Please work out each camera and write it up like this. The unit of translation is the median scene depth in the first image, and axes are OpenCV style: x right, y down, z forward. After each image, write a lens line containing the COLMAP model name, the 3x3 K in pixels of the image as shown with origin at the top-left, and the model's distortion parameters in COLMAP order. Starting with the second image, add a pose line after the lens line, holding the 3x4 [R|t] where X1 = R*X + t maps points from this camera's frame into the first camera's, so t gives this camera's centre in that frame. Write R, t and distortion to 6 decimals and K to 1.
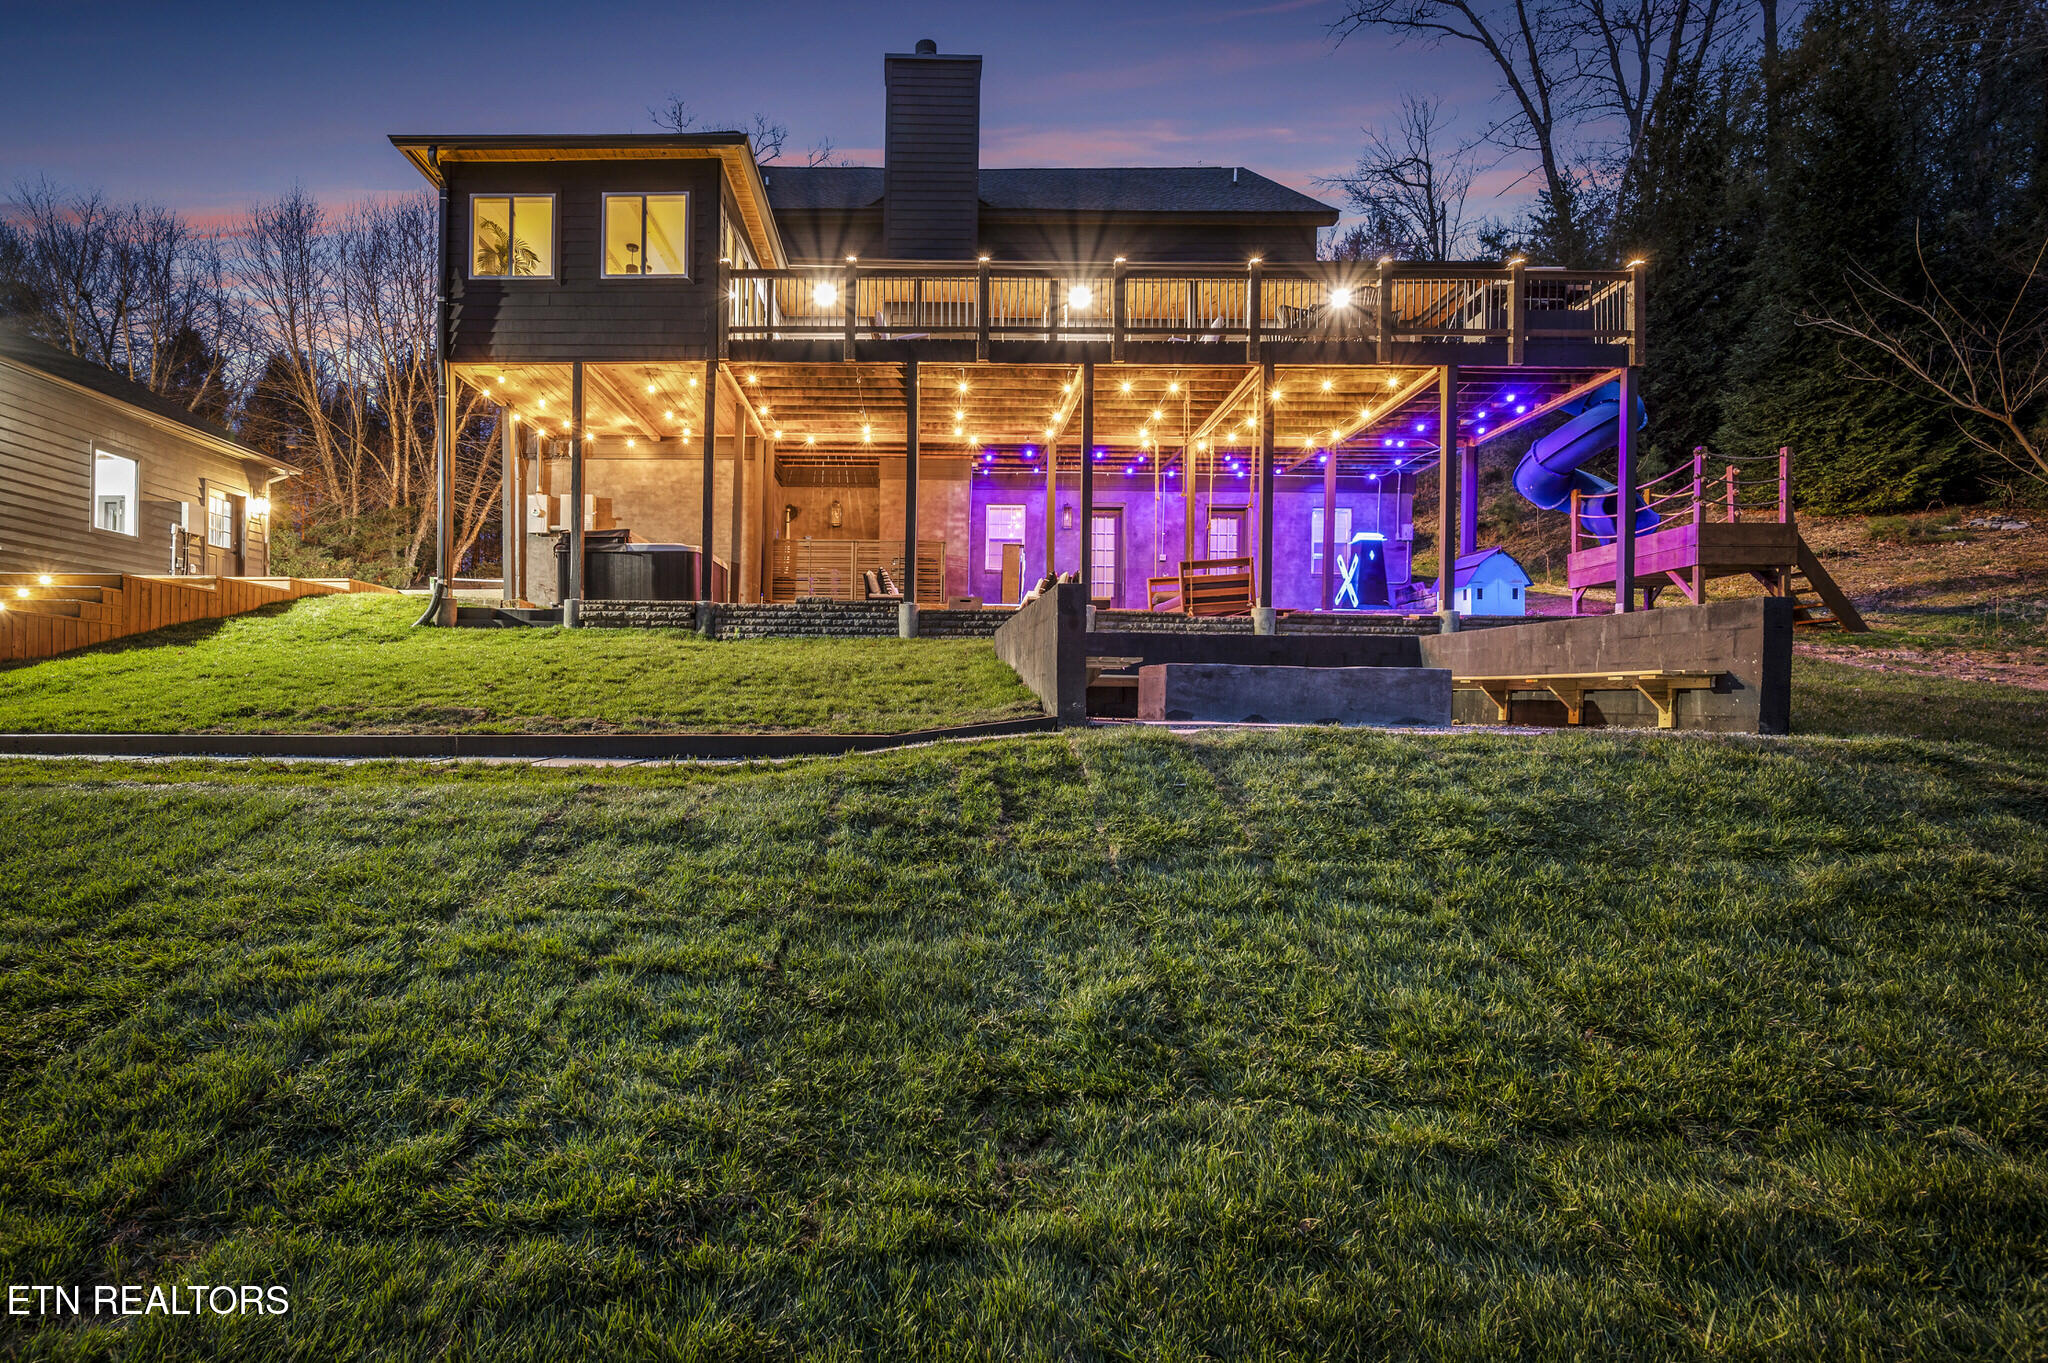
lens RADIAL K [[879.5, 0, 1026.2], [0, 879.5, 702.8], [0, 0, 1]] dist [0.000987, 0.000127]
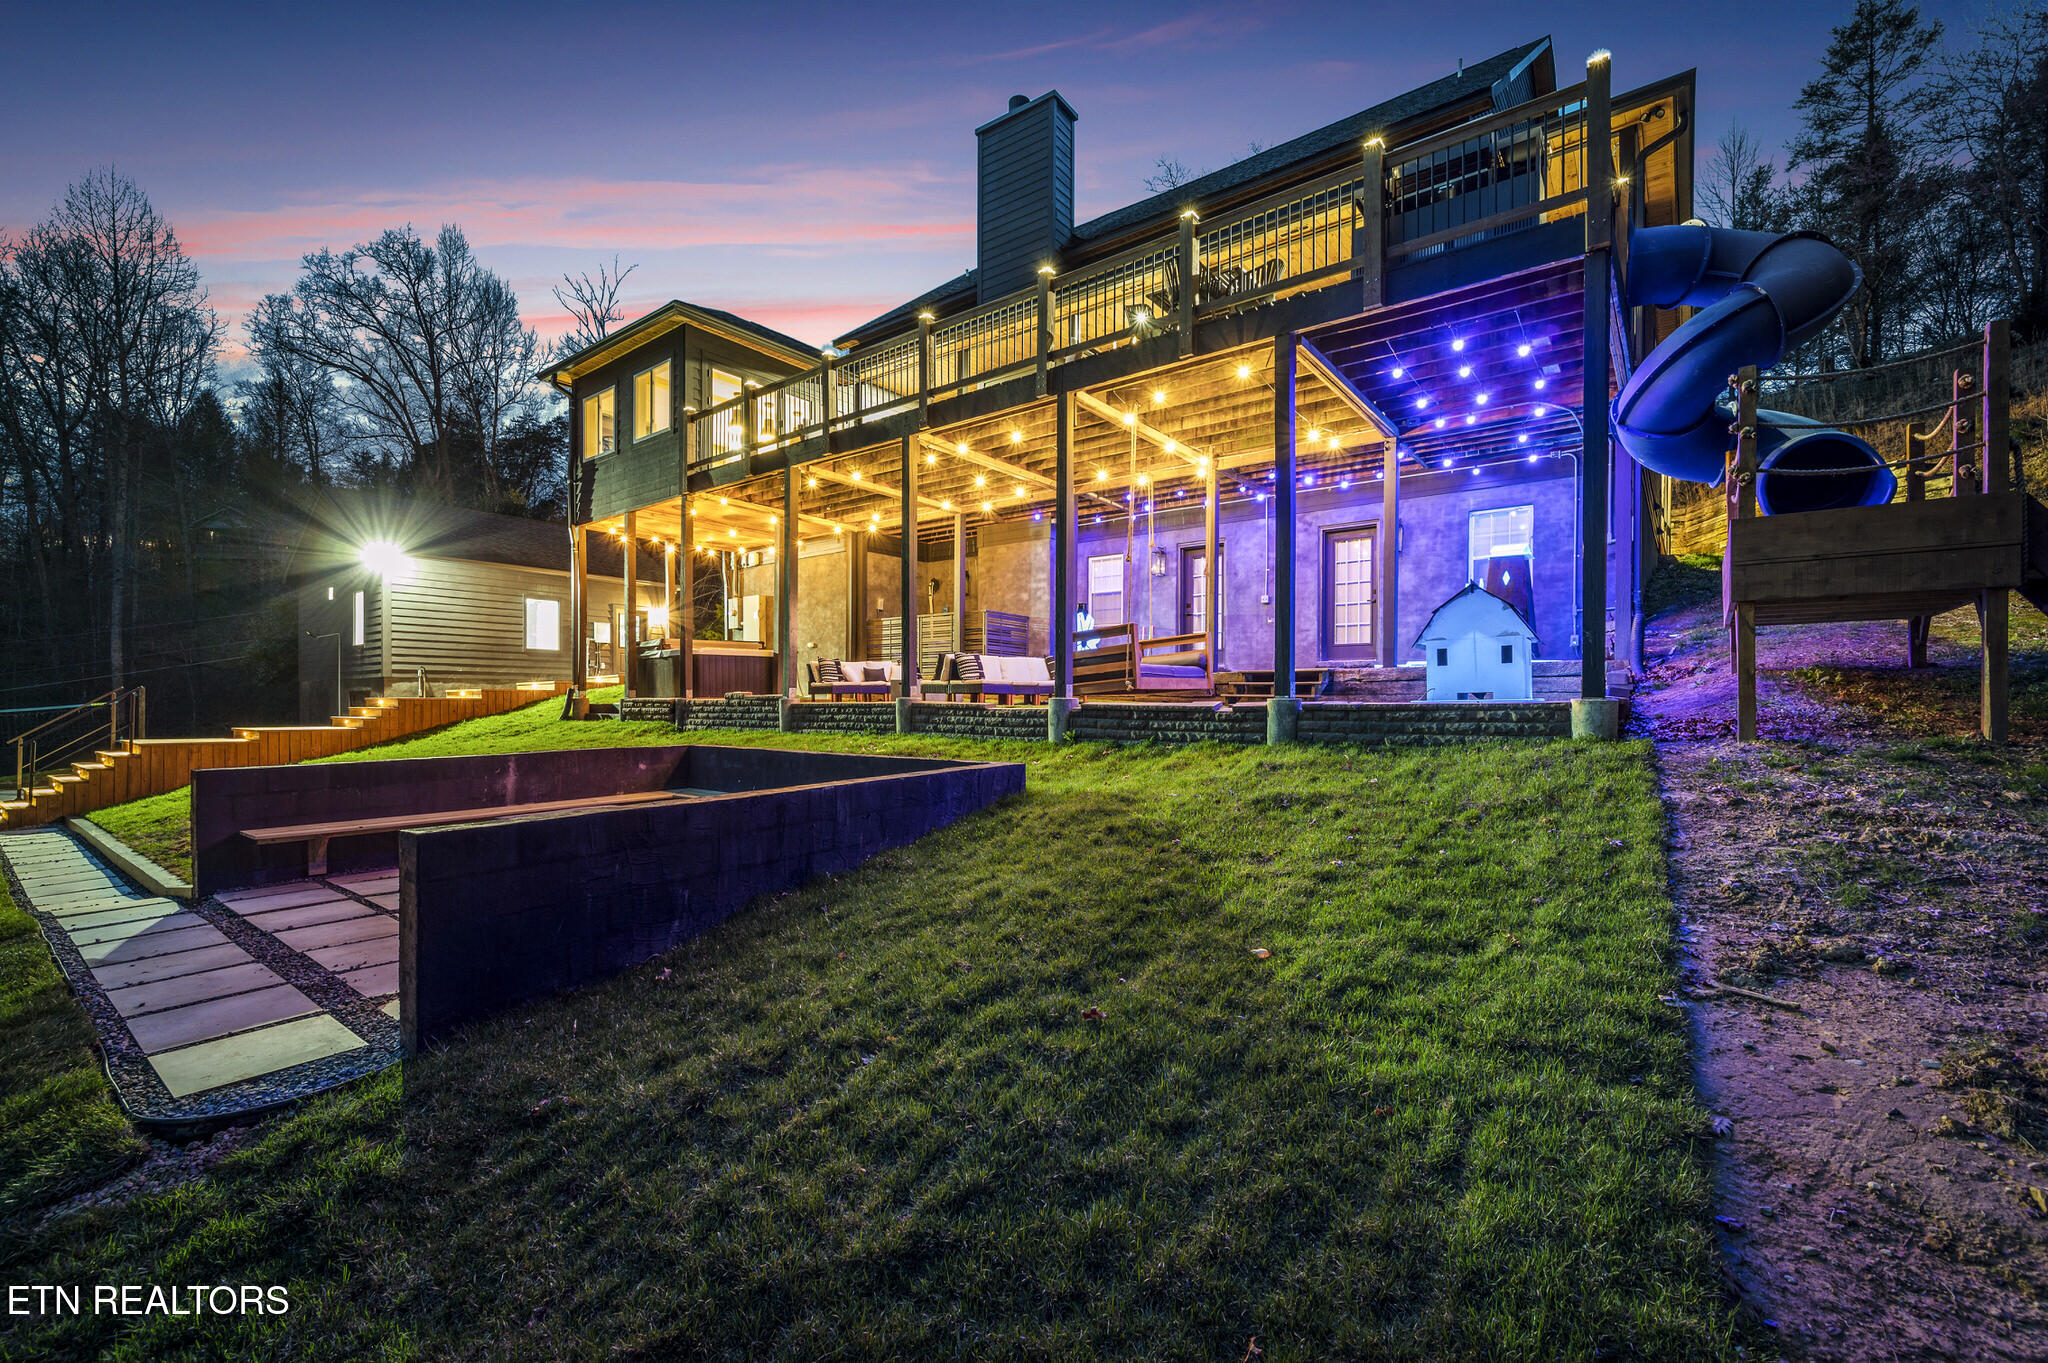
lens RADIAL K [[879.5, 0, 1026.2], [0, 879.5, 702.8], [0, 0, 1]] dist [0.000987, 0.000127]
pose [[0.793246, -0.011712, -0.608789, 0.684687], [0.002535, 0.999870, -0.015933, -0.084989], [0.608896, 0.011095, 0.793172, 0.331728]]
